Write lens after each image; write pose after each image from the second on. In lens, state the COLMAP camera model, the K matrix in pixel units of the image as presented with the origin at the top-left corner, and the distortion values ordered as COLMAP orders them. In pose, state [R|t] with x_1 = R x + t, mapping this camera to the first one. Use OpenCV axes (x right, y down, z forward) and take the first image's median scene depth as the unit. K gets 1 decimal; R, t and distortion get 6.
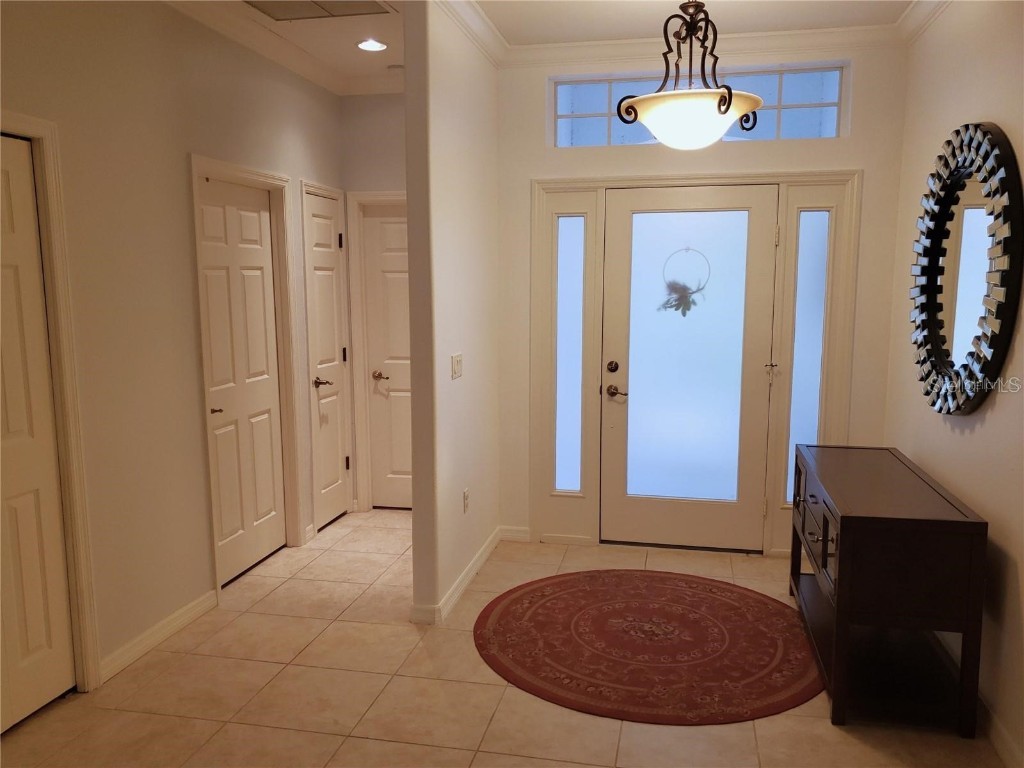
lens RADIAL K [[828.2, 0, 511.6], [0, 828.2, 391.6], [0, 0, 1]] dist [0.057169, -0.004102]
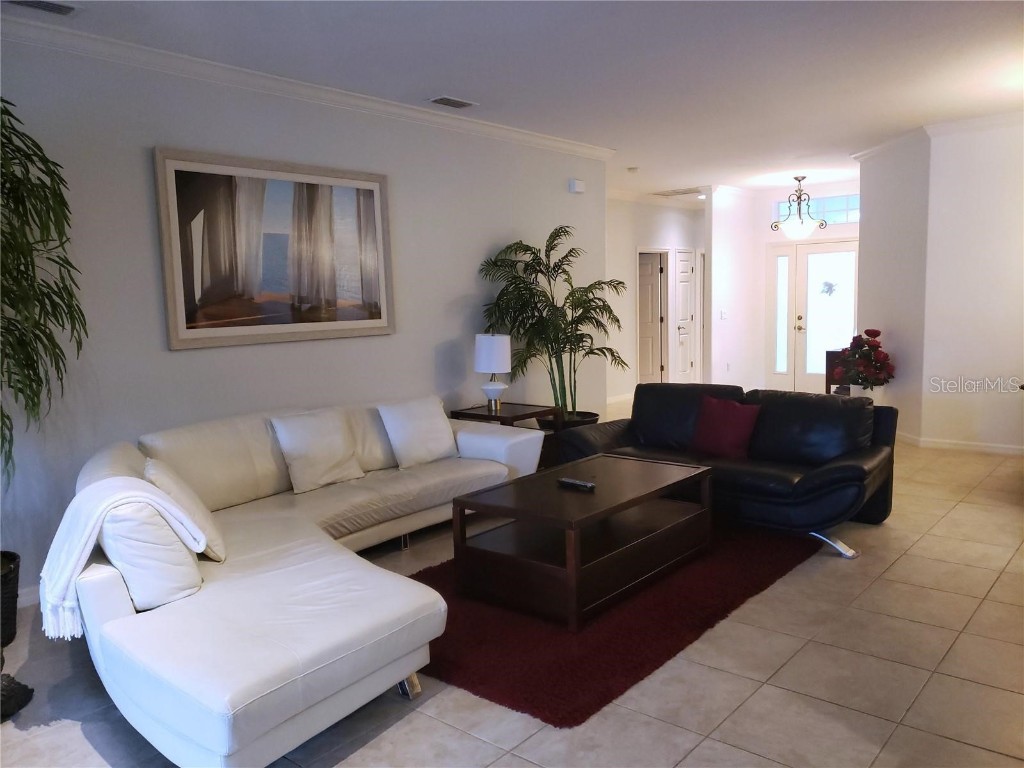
lens RADIAL K [[828.2, 0, 511.6], [0, 828.2, 391.6], [0, 0, 1]] dist [0.057169, -0.004102]
pose [[0.888579, 0.027334, -0.457909, 0.490434], [-0.037651, 0.999201, -0.013416, 0.245641], [0.457176, 0.029162, 0.888898, -1.512958]]
